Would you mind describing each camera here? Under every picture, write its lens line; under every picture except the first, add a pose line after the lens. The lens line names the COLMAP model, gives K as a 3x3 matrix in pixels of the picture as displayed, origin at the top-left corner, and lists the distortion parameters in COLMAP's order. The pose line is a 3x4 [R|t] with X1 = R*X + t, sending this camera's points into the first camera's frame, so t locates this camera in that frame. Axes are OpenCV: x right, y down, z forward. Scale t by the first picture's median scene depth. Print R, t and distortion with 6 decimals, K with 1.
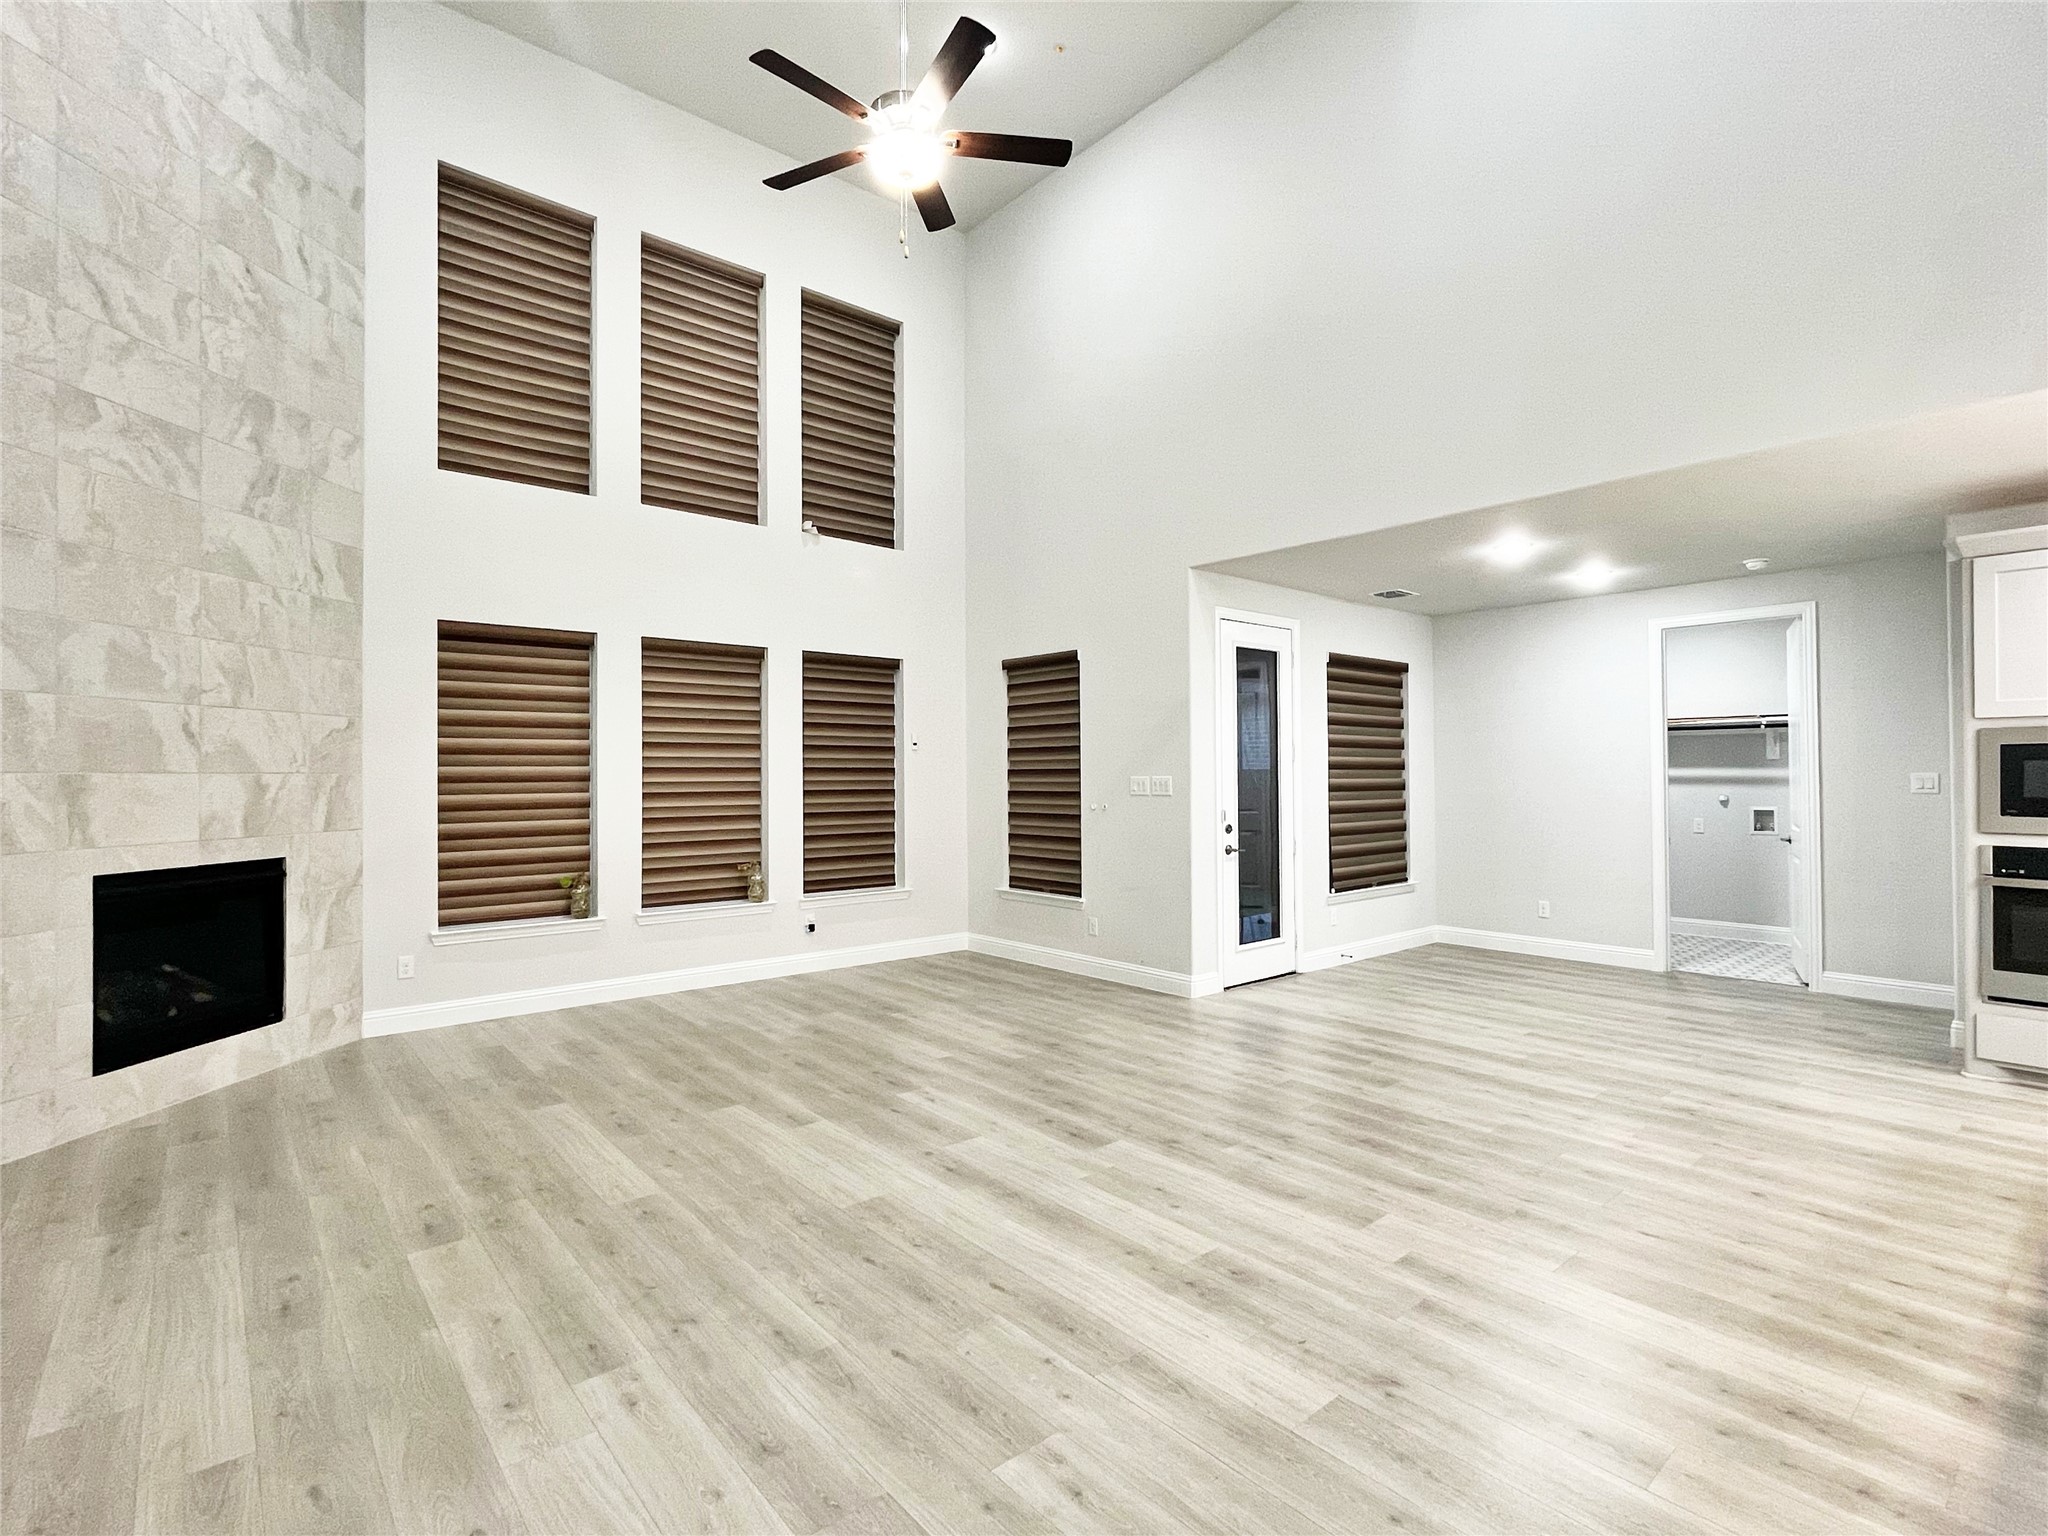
lens RADIAL K [[1001.7, 0, 1036.2], [0, 1001.7, 772.2], [0, 0, 1]] dist [-0.006189, 0.000357]
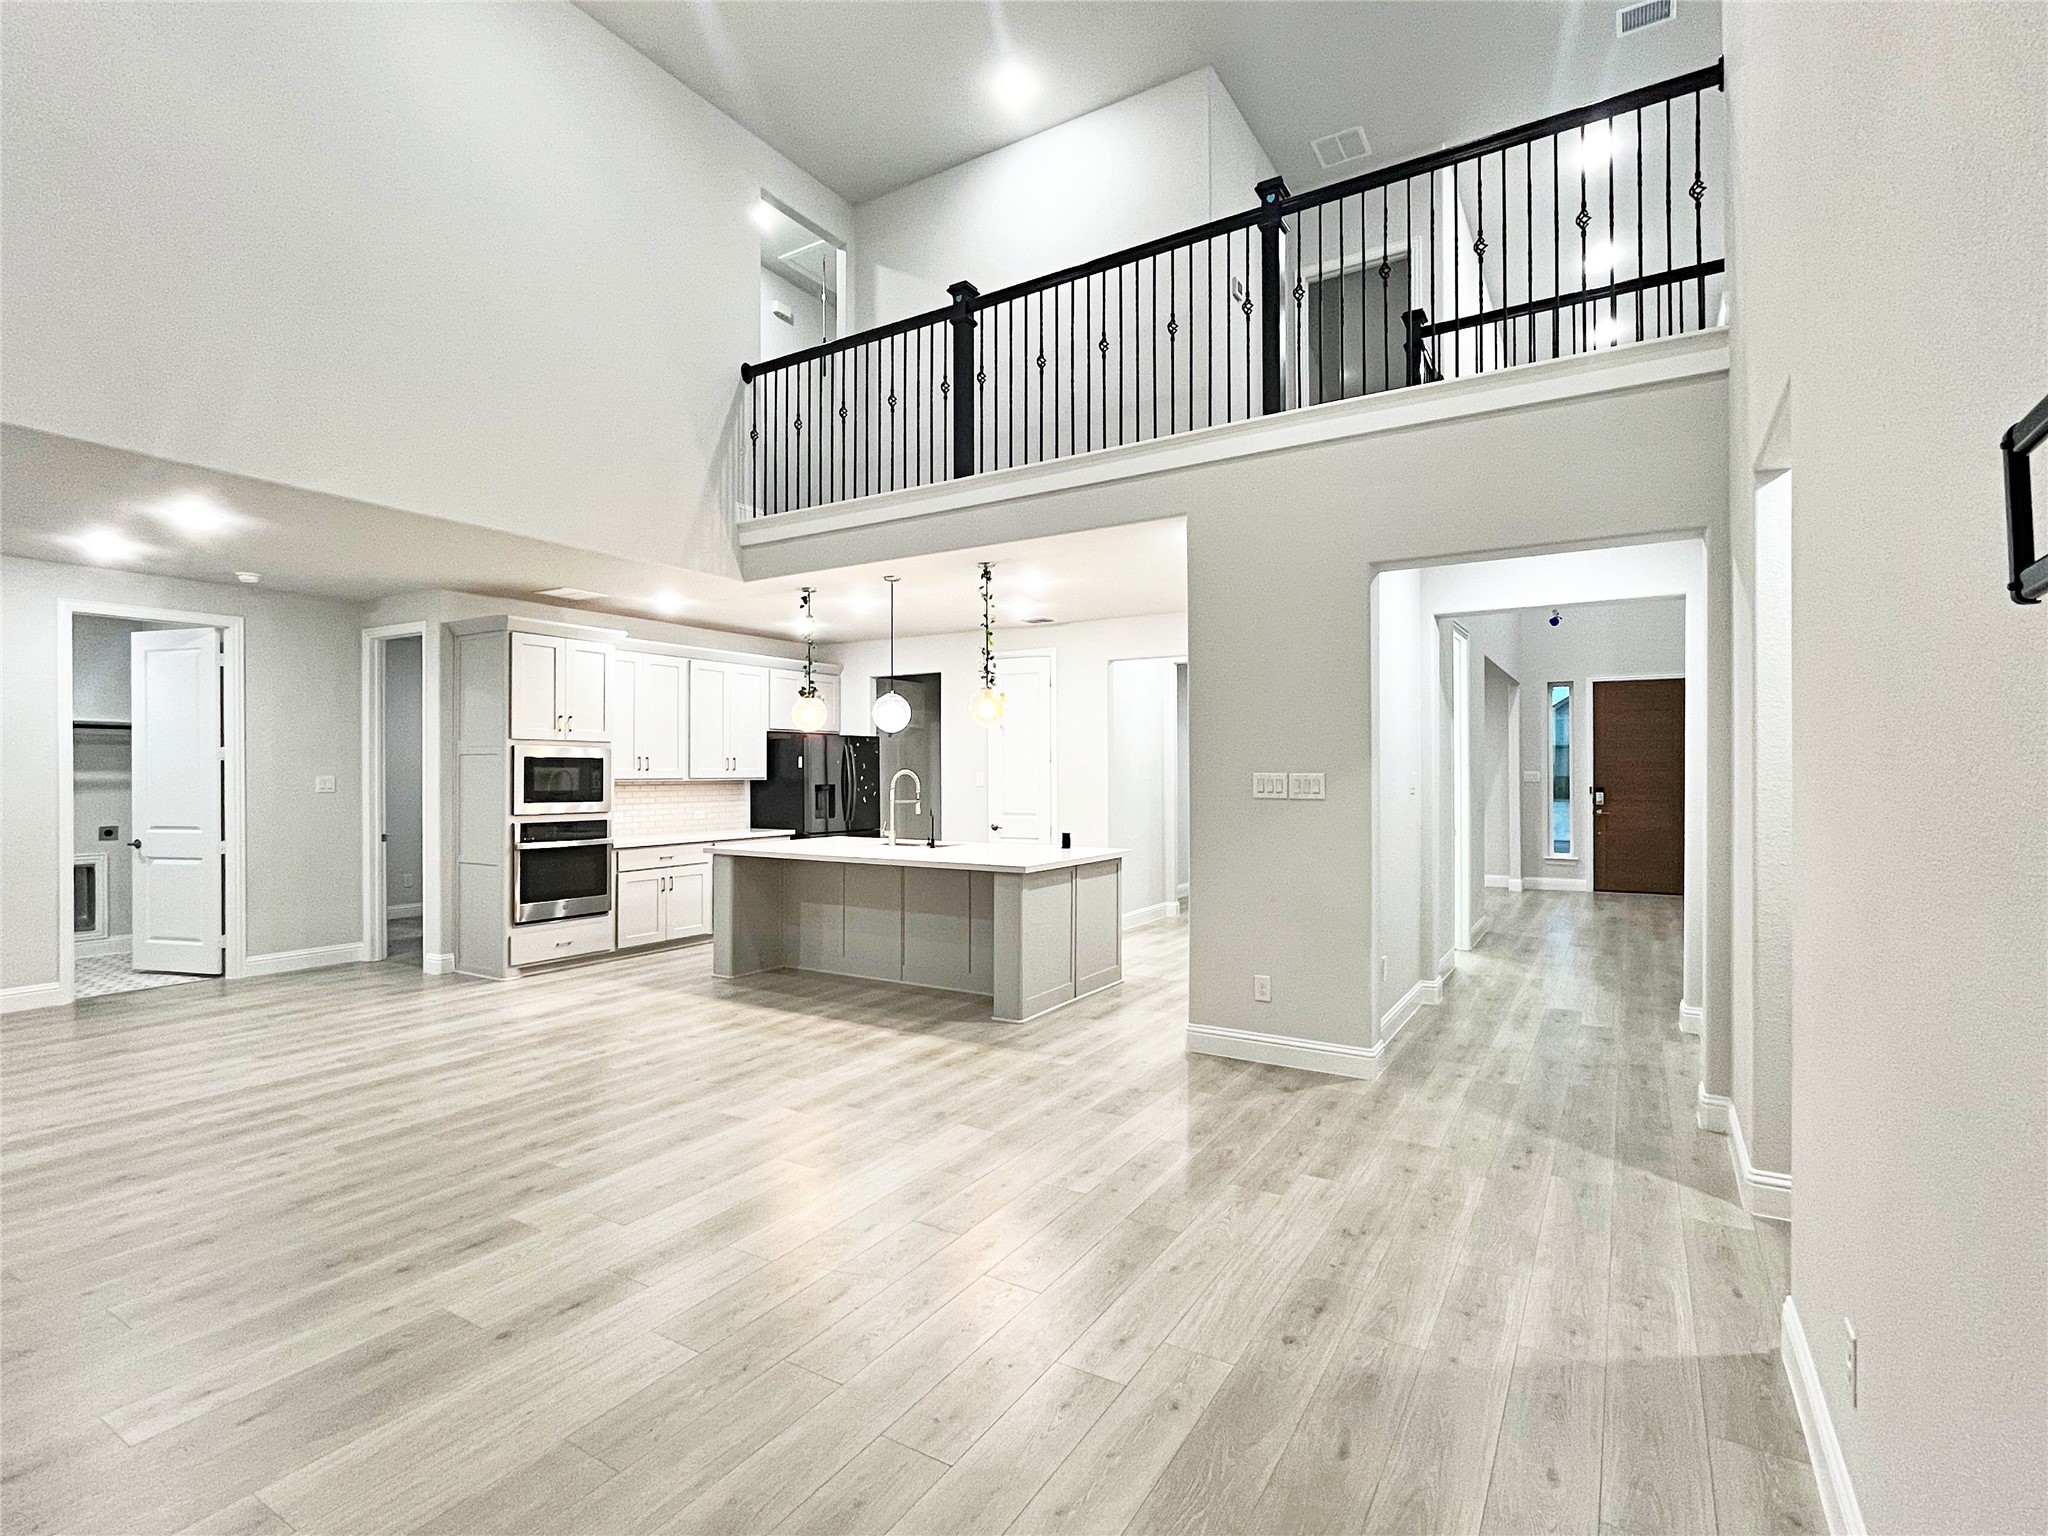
lens RADIAL K [[1001.7, 0, 1036.2], [0, 1001.7, 772.2], [0, 0, 1]] dist [-0.006189, 0.000357]
pose [[-0.320139, 0.002573, 0.947367, -0.804681], [0.004266, 0.999990, -0.001274, 0.002853], [-0.947361, 0.003633, -0.320147, 0.815037]]
